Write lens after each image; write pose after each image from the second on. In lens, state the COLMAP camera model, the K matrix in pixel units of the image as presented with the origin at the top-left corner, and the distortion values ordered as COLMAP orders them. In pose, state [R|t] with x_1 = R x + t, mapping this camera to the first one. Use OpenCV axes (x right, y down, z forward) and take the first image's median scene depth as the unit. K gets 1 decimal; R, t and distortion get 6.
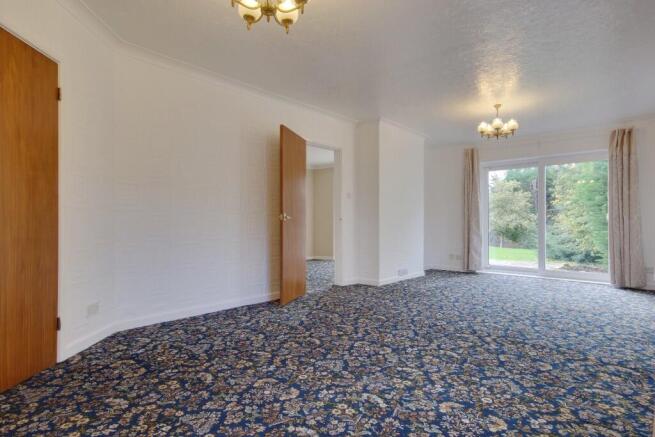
lens RADIAL K [[366.5, 0, 324.8], [0, 366.5, 223.5], [0, 0, 1]] dist [0.035464, -0.006982]
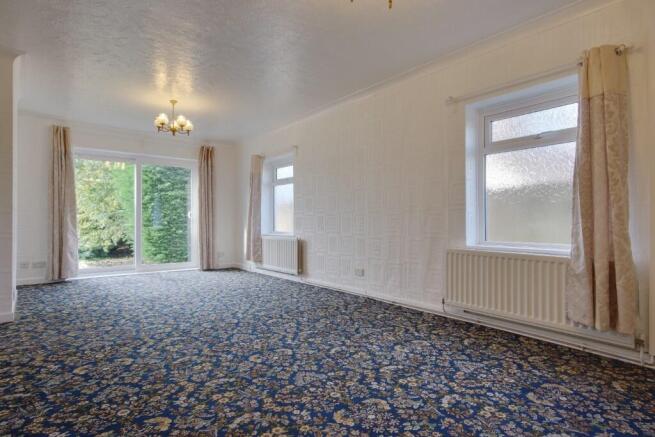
lens RADIAL K [[366.5, 0, 326.6], [0, 366.5, 236.6], [0, 0, 1]] dist [0.035464, -0.006982]
pose [[0.184726, -0.047663, 0.981634, -0.386836], [0.004861, 0.998855, 0.047584, -0.002497], [-0.982778, -0.004018, 0.184746, 0.362343]]
